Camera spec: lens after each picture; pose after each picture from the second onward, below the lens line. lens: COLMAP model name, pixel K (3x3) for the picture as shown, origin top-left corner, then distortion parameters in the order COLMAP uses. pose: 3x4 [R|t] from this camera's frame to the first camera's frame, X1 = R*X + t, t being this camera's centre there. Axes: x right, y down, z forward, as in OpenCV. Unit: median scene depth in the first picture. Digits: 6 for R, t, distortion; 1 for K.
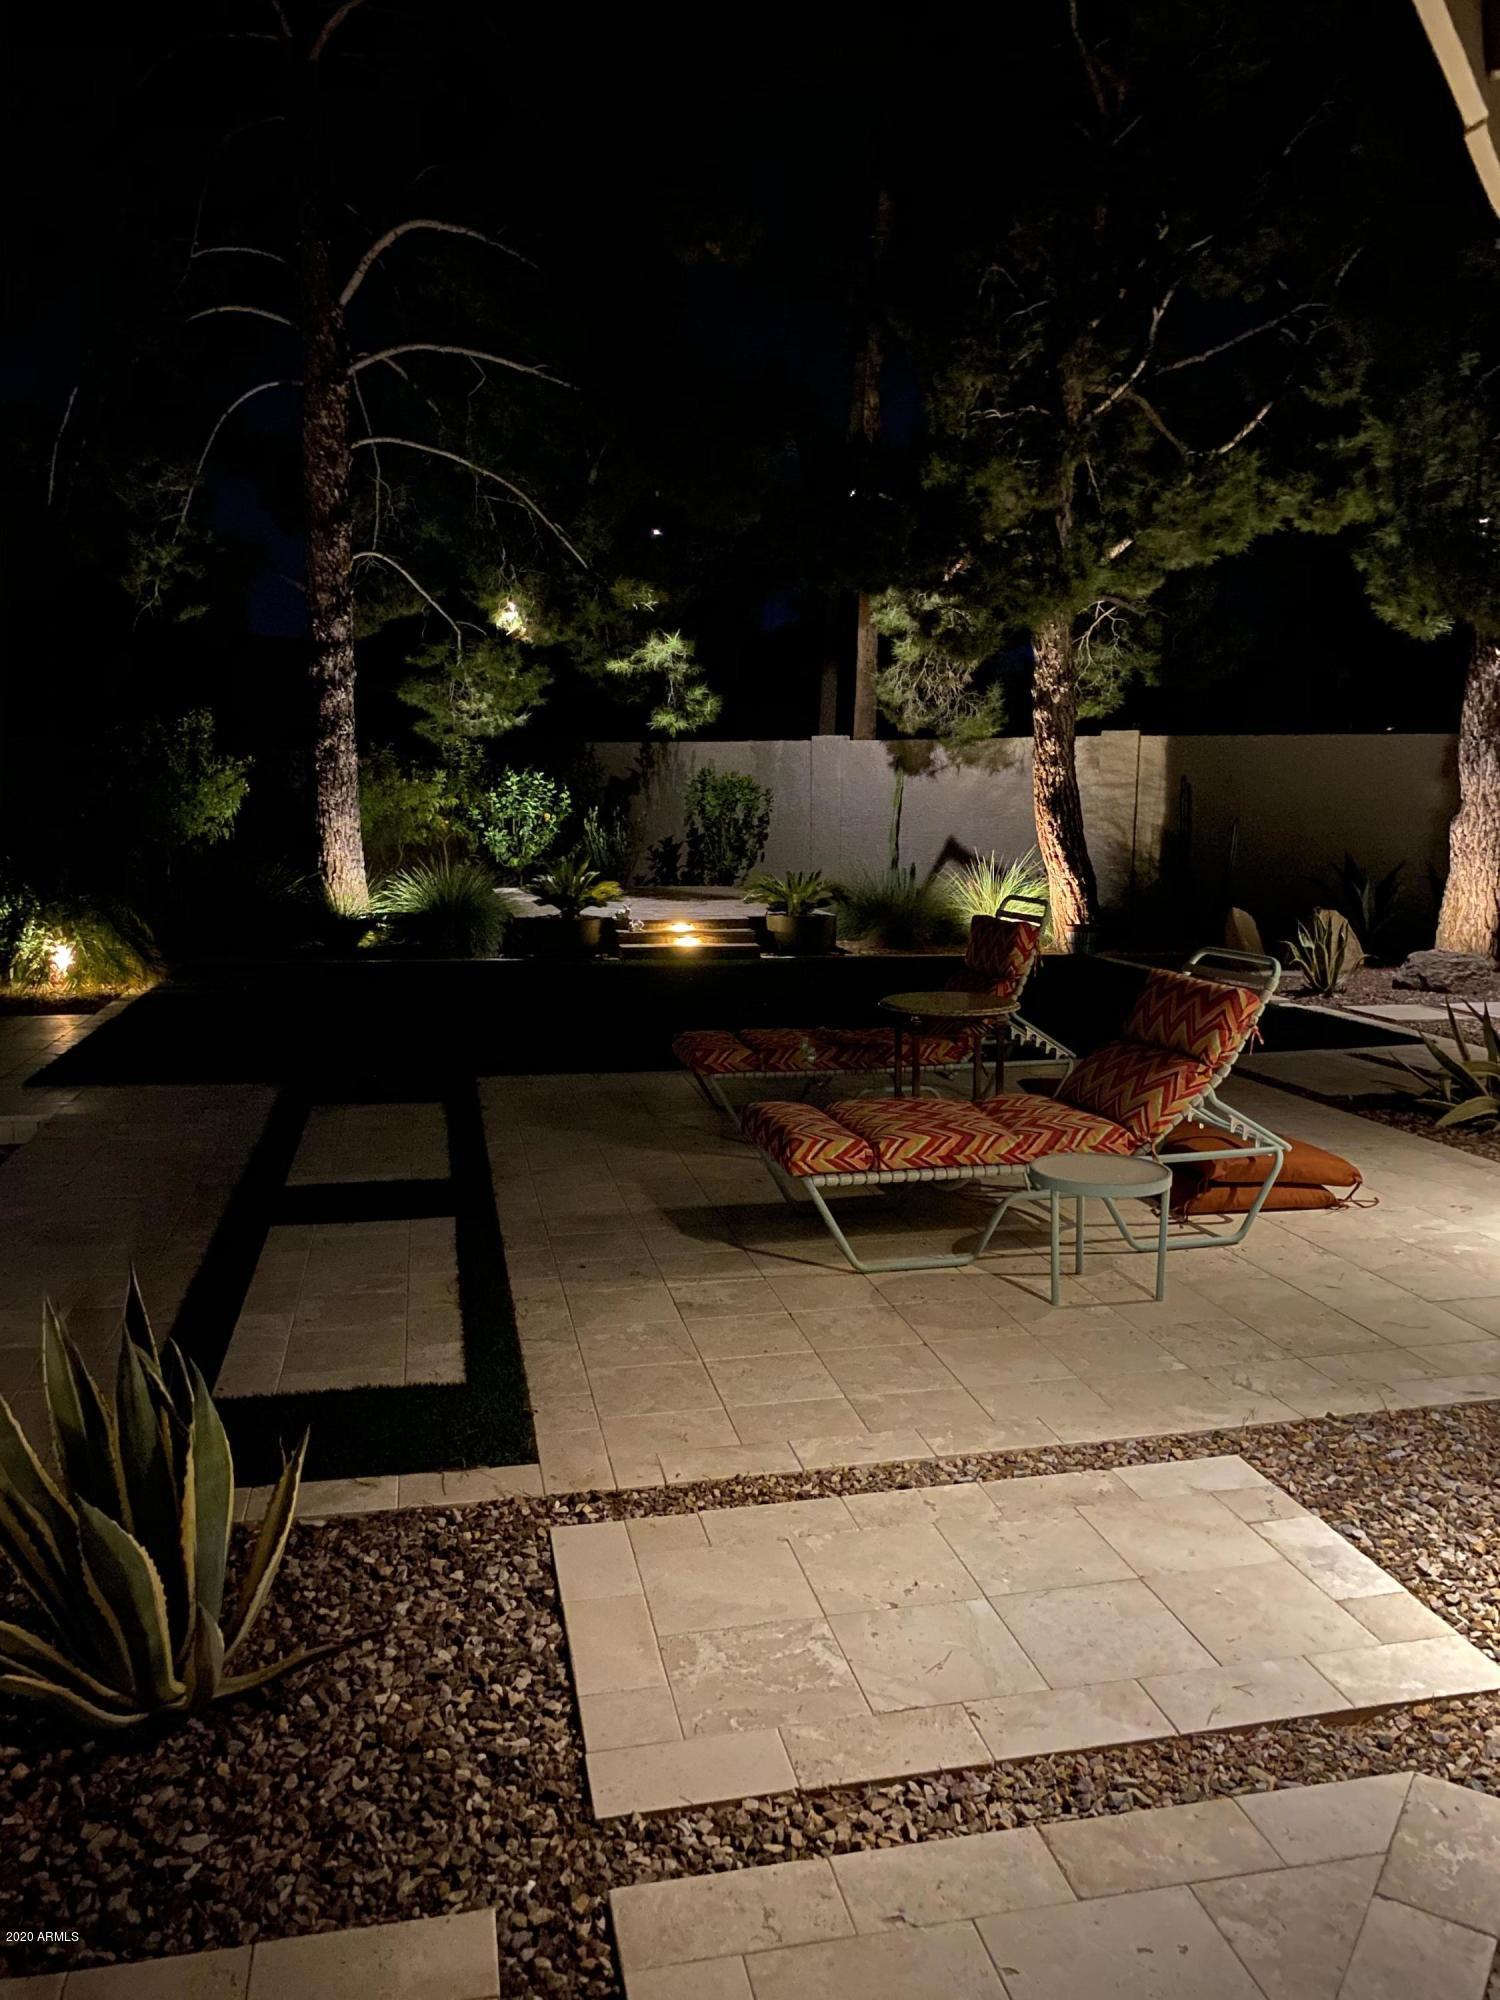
lens RADIAL K [[1524.2, 0, 761.7], [0, 1524.2, 1019.2], [0, 0, 1]] dist [0.059185, -0.051509]
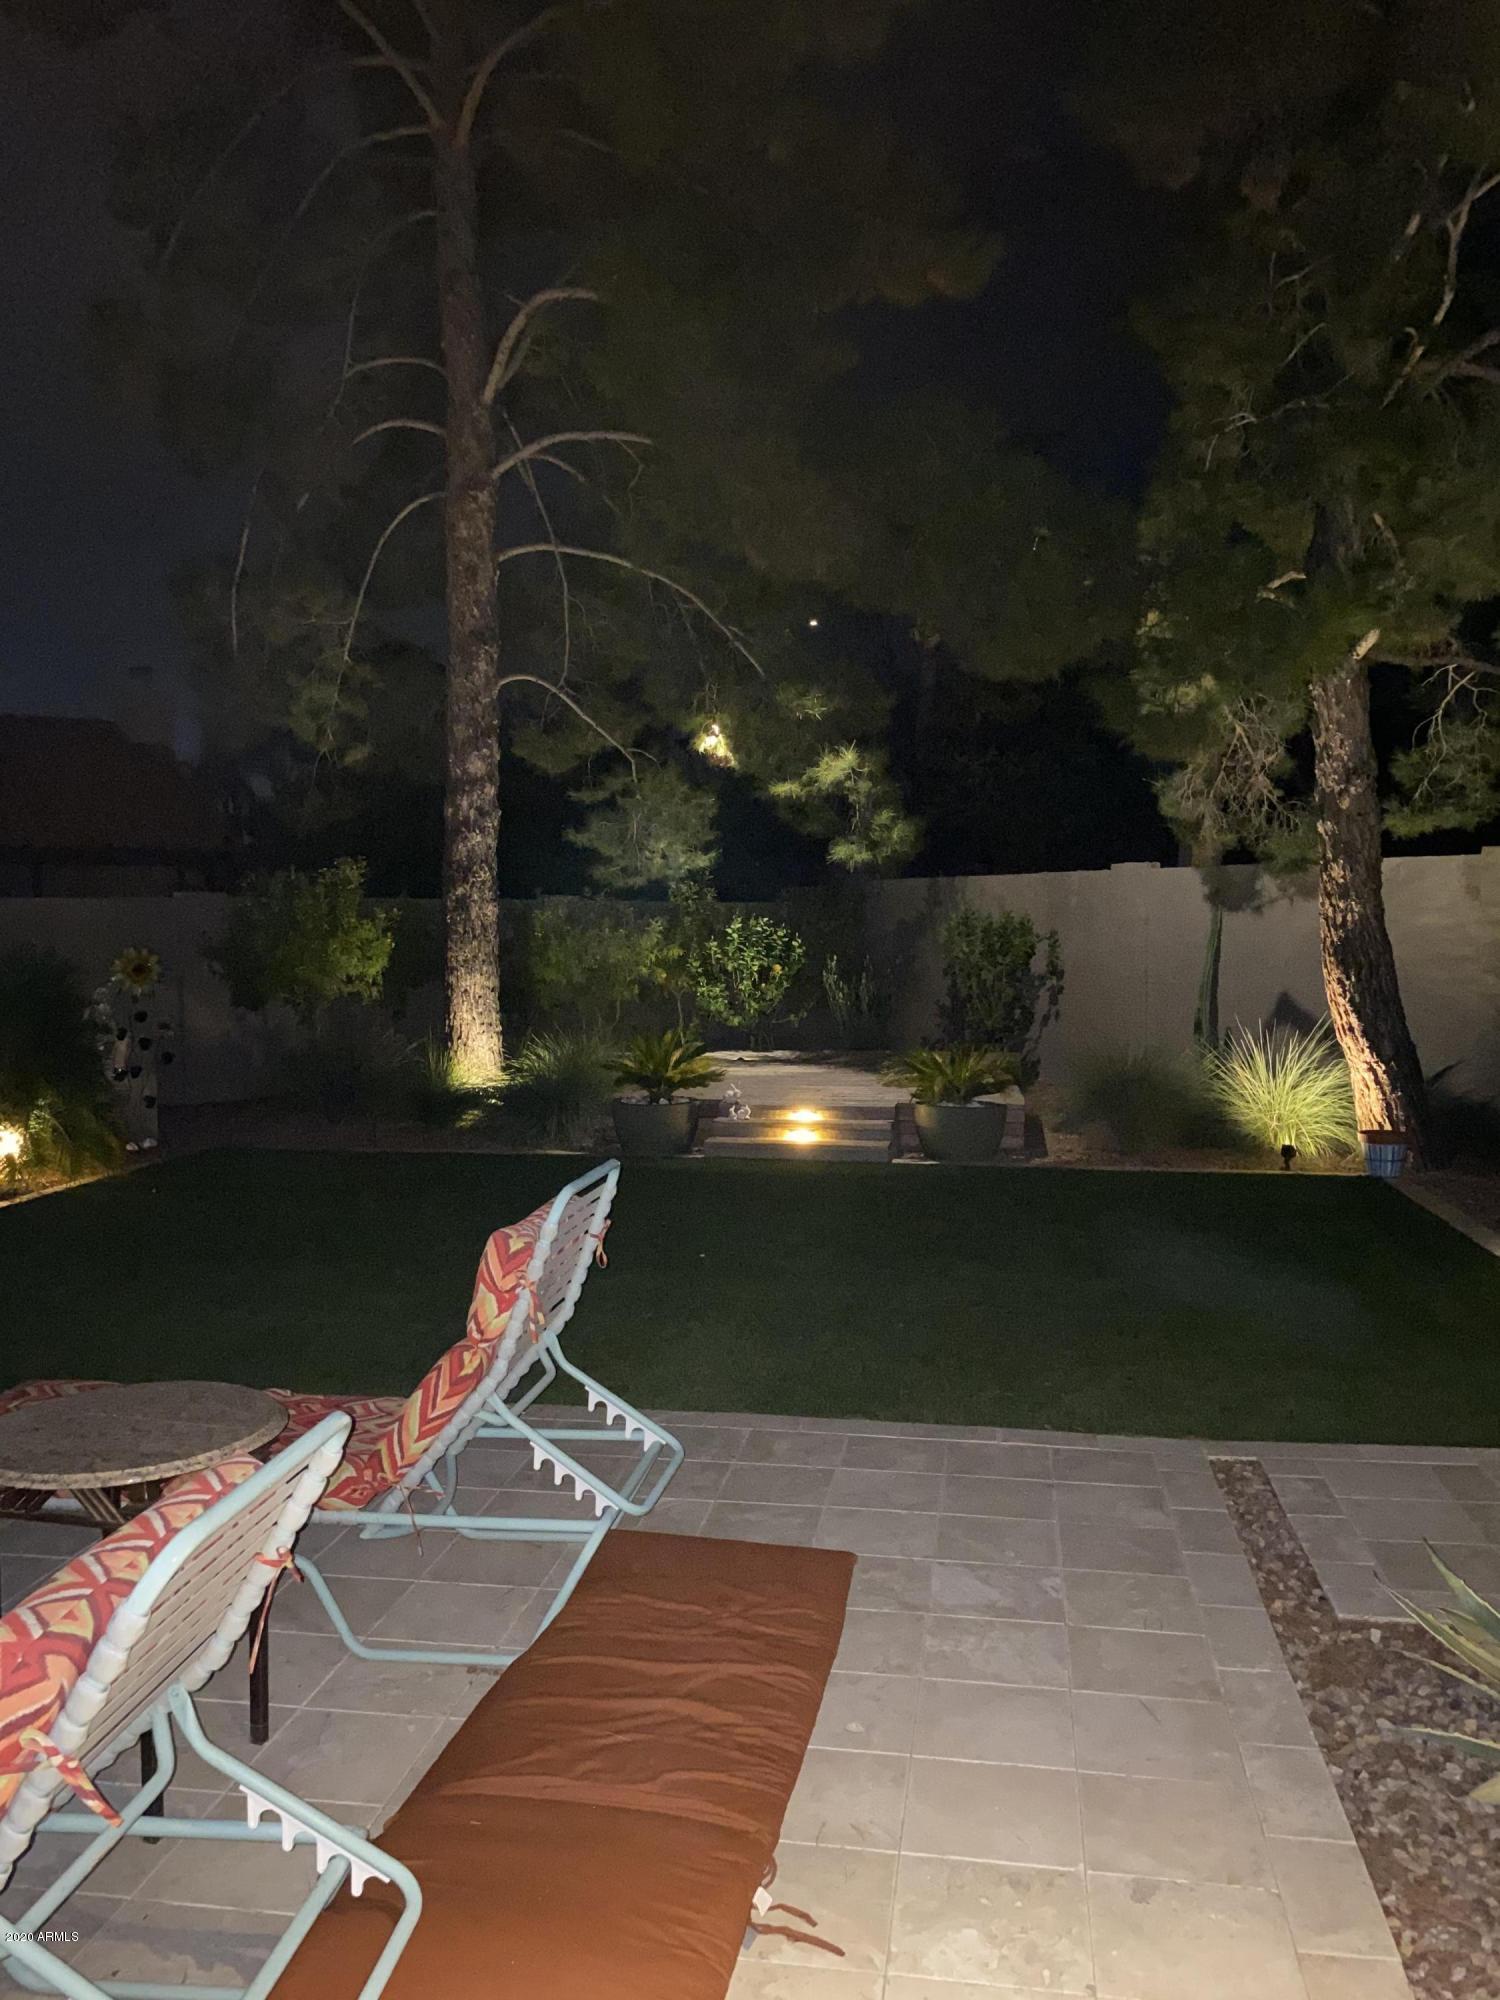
lens RADIAL K [[1524.2, 0, 734.0], [0, 1524.2, 1052.6], [0, 0, 1]] dist [0.059185, -0.051509]
pose [[0.926678, 0.017152, -0.375464, 0.189892], [-0.041289, 0.997558, -0.056335, -0.044001], [0.373581, 0.067707, 0.925123, 0.247229]]
